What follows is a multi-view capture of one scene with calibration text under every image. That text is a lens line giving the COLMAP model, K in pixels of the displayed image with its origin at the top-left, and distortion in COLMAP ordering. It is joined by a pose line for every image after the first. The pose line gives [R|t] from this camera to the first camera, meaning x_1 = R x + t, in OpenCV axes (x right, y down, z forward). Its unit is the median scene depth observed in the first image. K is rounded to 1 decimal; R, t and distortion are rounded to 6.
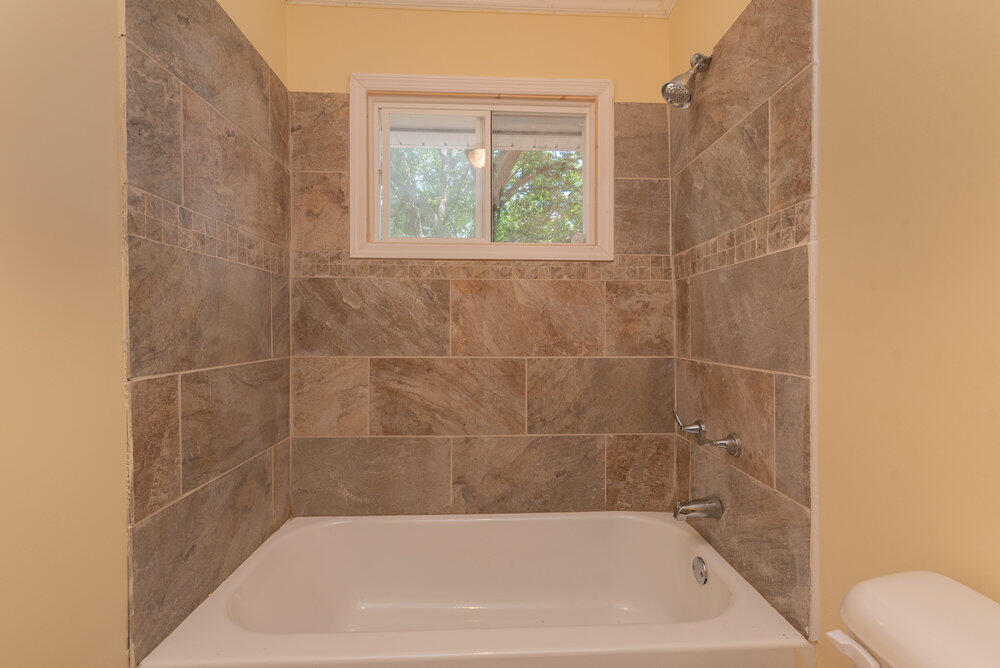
lens RADIAL K [[437.9, 0, 502.9], [0, 437.9, 336.4], [0, 0, 1]] dist [0.001027, 0.000030]
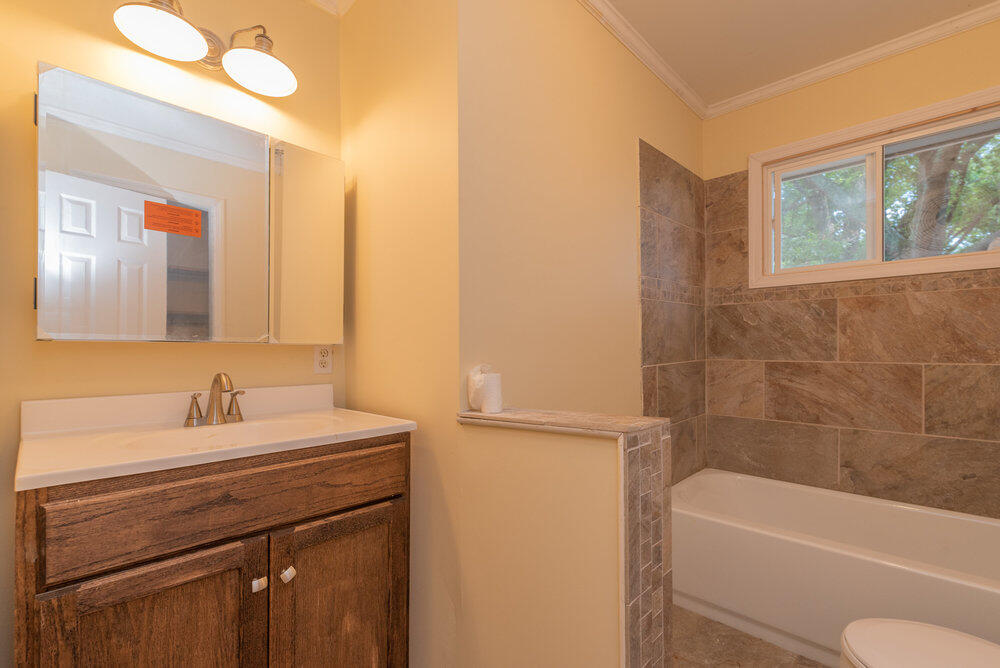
lens RADIAL K [[452.8, 0, 504.4], [0, 452.8, 351.6], [0, 0, 1]] dist [-0.000371, -0.000004]
pose [[0.689312, 0.001218, -0.724464, 0.153336], [0.006730, 0.999945, 0.008085, 0.001926], [0.724434, -0.010449, 0.689265, -0.541367]]
